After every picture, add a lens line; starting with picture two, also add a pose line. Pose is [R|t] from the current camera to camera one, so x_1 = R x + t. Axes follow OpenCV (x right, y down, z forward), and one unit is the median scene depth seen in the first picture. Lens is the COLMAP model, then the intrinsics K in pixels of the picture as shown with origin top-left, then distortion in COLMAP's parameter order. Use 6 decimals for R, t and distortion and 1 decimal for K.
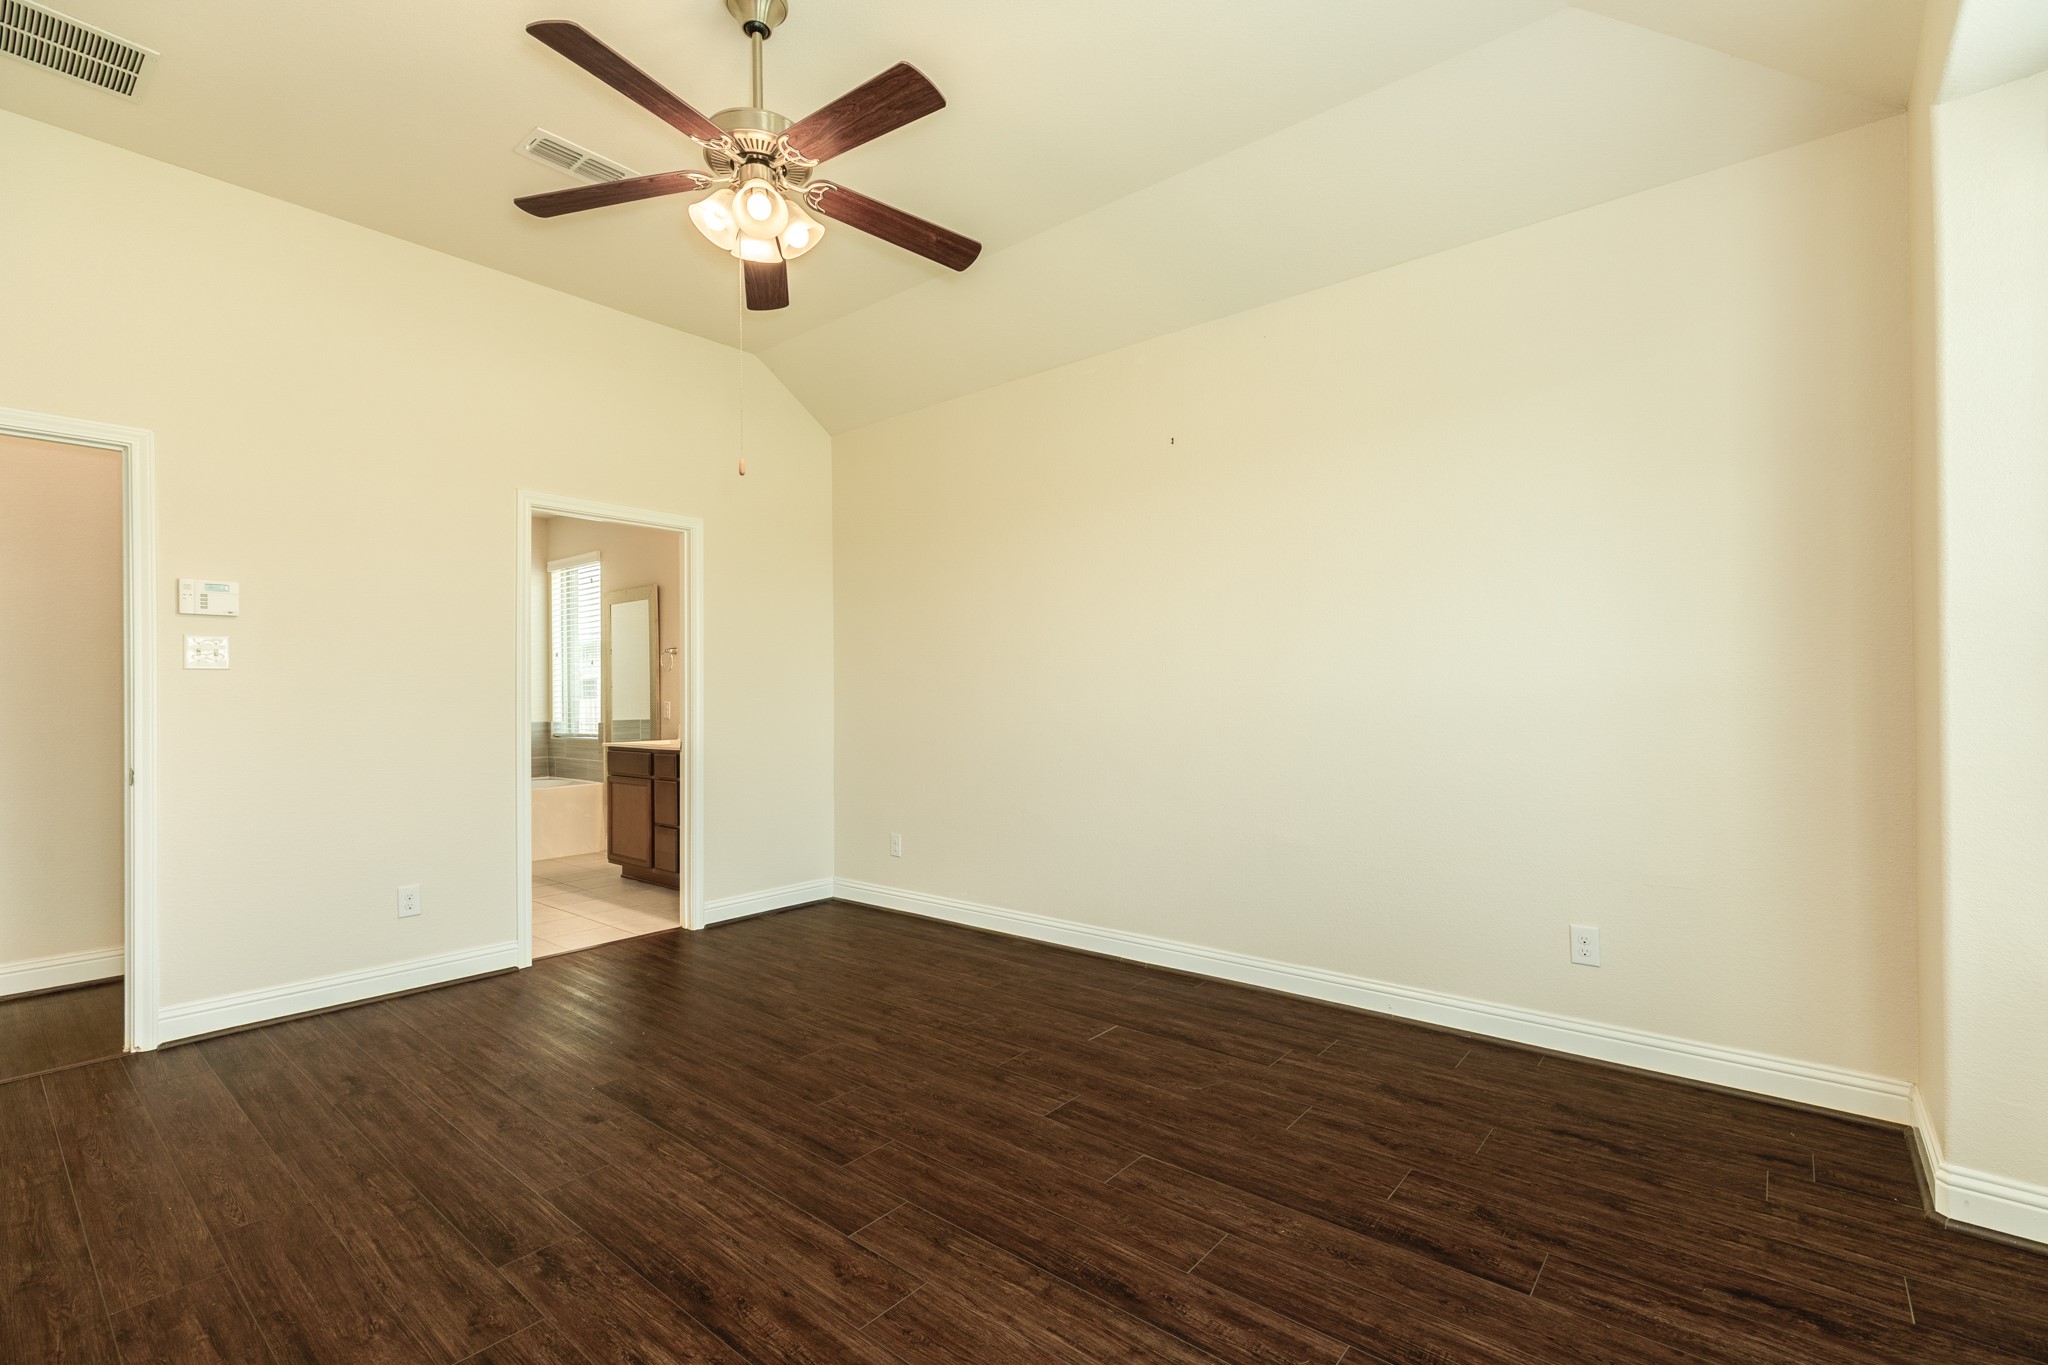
lens RADIAL K [[892.0, 0, 1038.9], [0, 892.0, 685.7], [0, 0, 1]] dist [-0.000588, 0.002026]
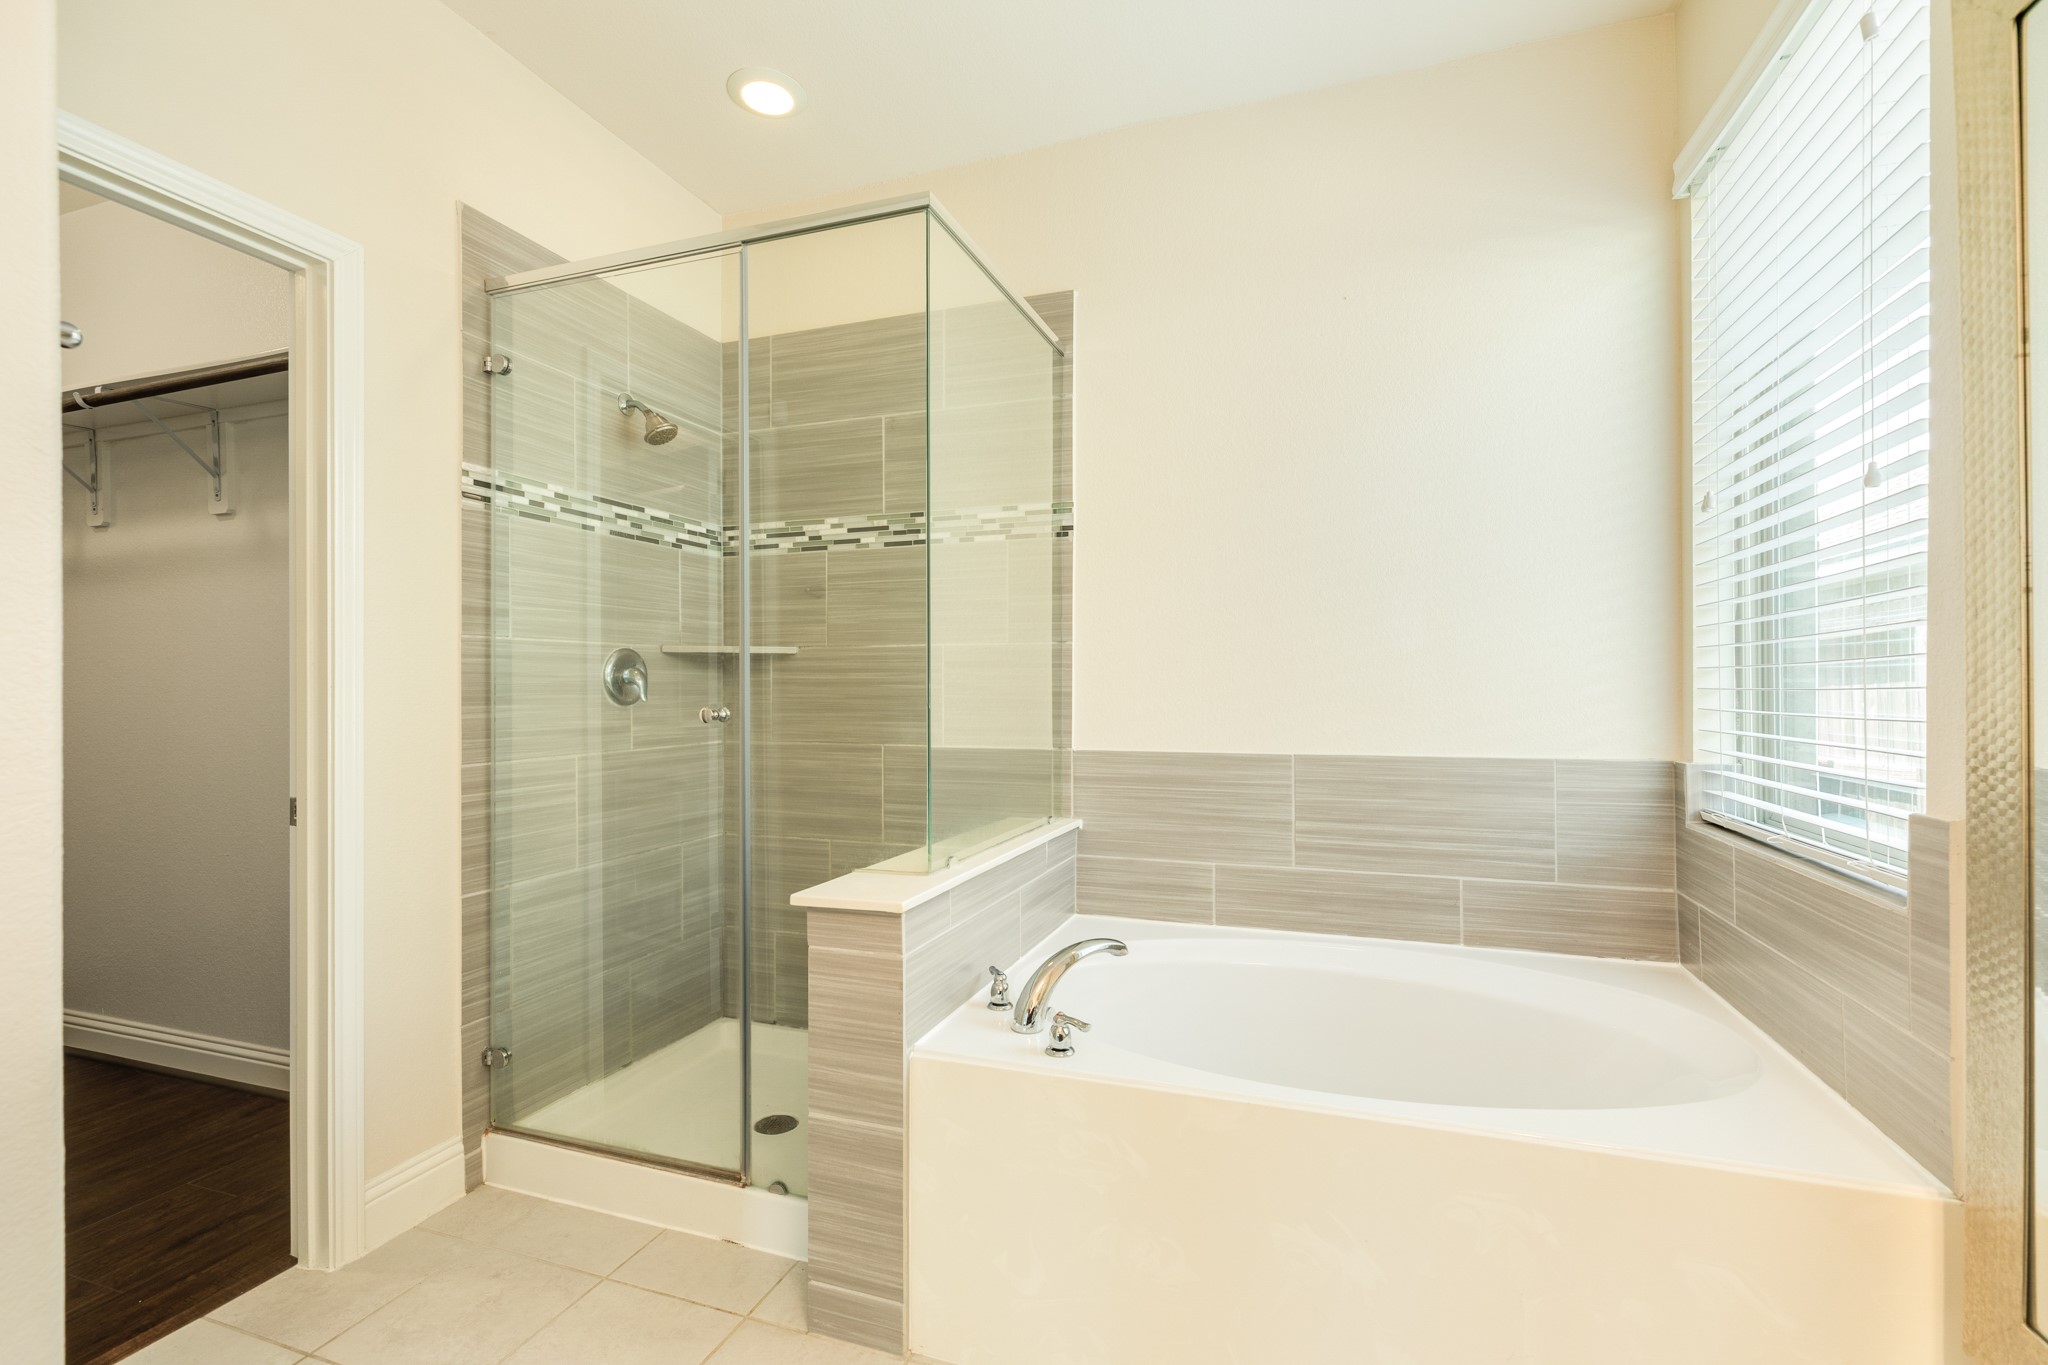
lens RADIAL K [[911.2, 0, 1022.0], [0, 911.2, 686.2], [0, 0, 1]] dist [0.002391, 0.000335]
pose [[0.332121, 0.009977, -0.943184, -0.368501], [0.010235, 0.999847, 0.014180, 0.011755], [0.943181, -0.014363, 0.331968, 0.746191]]
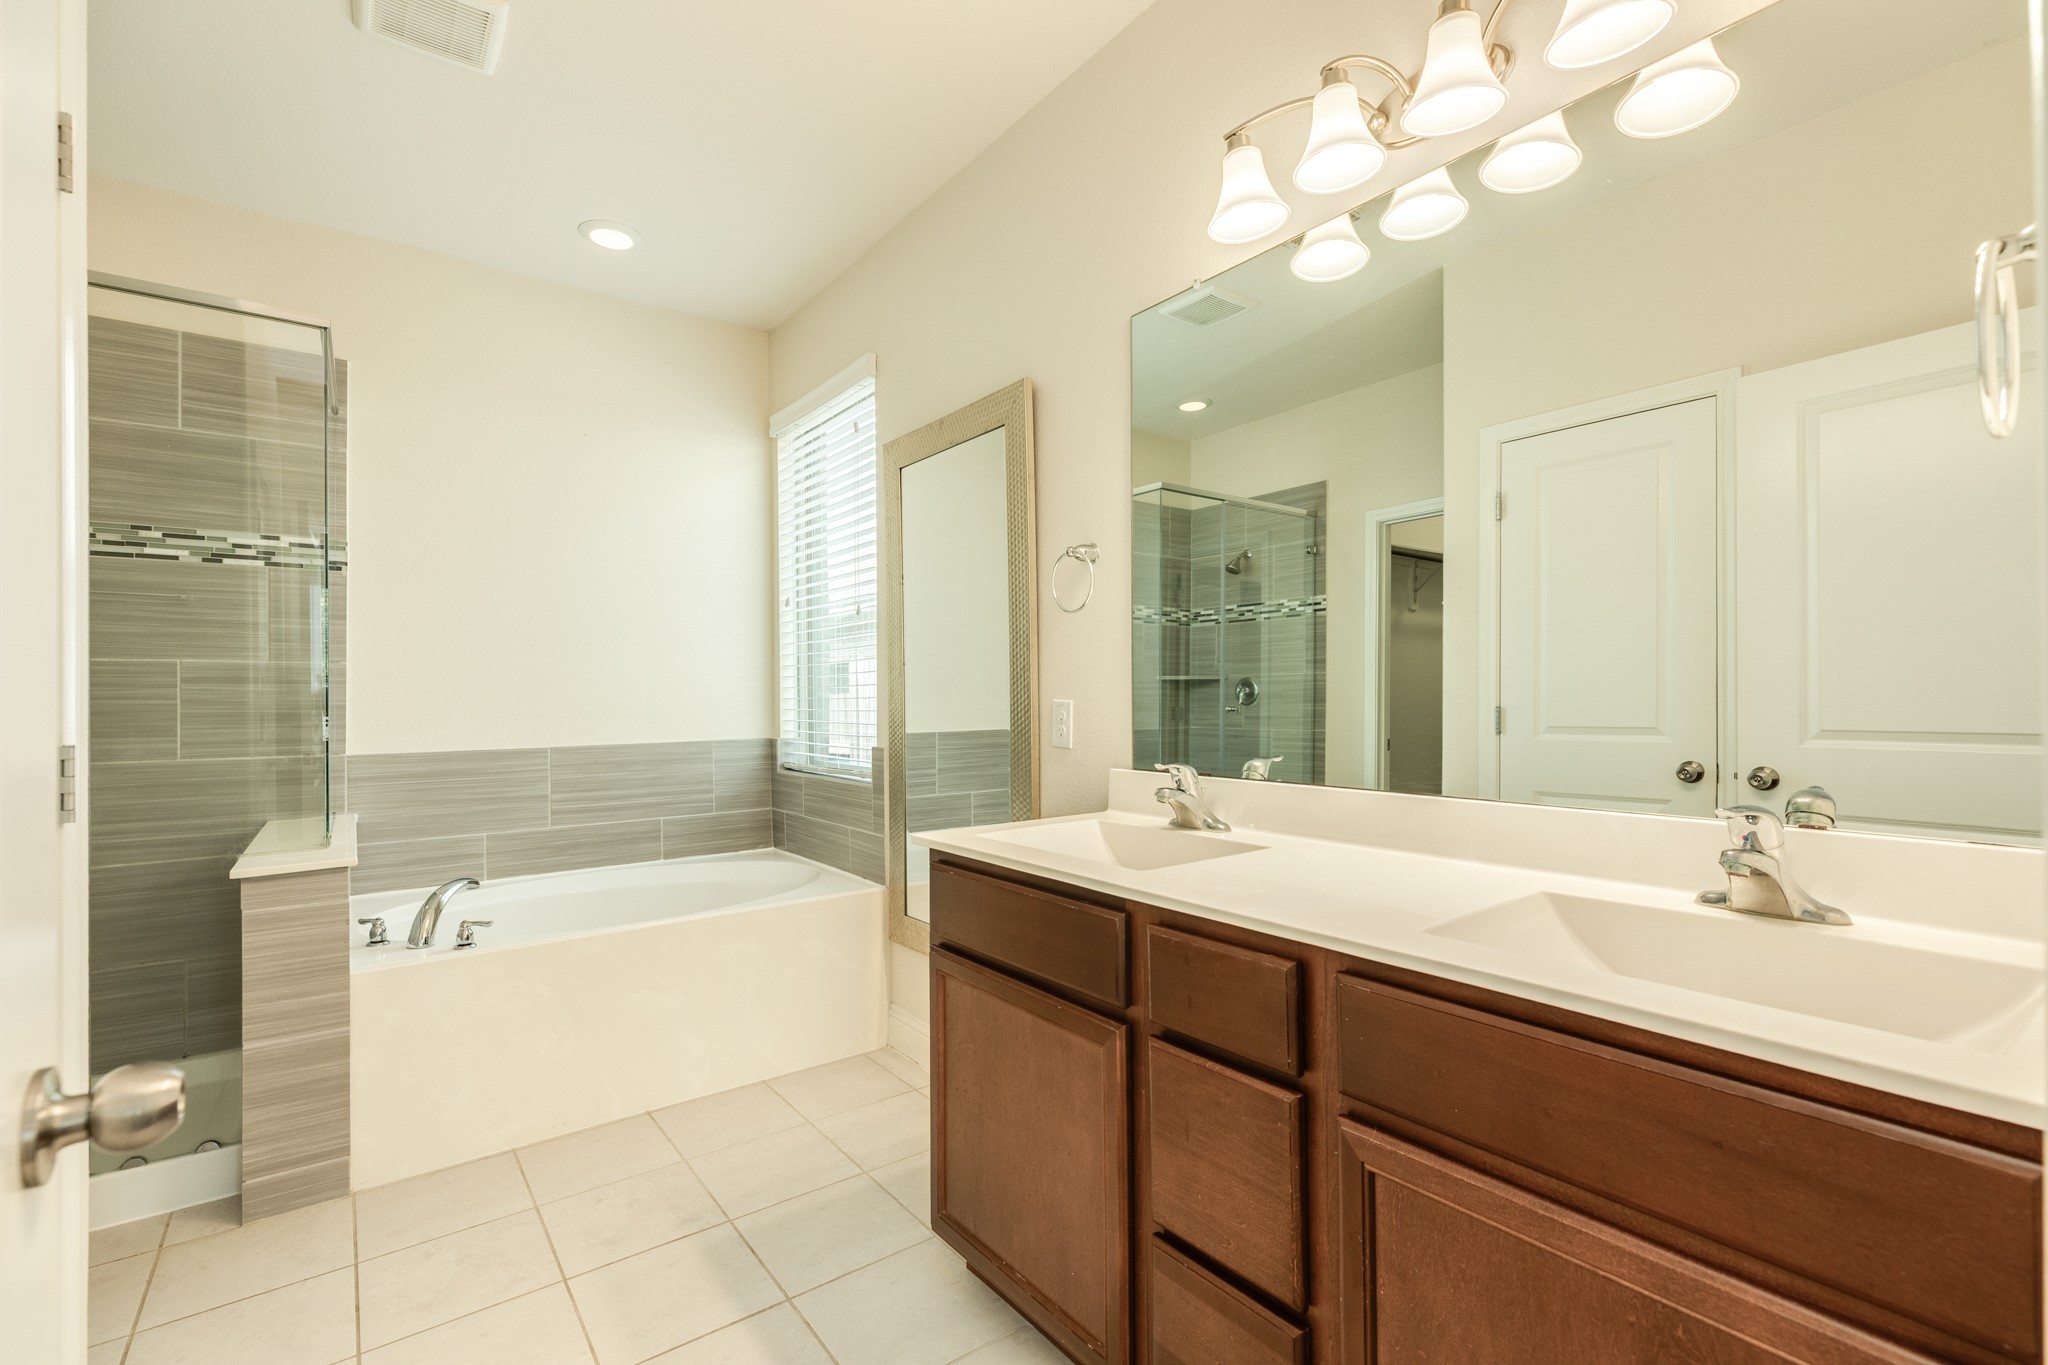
lens RADIAL K [[911.2, 0, 1023.0], [0, 911.2, 681.6], [0, 0, 1]] dist [0.002391, 0.000335]
pose [[0.969069, -0.001644, -0.246783, -0.298796], [0.001727, 0.999999, 0.000121, 0.009029], [0.246782, -0.000543, 0.969071, 0.559807]]
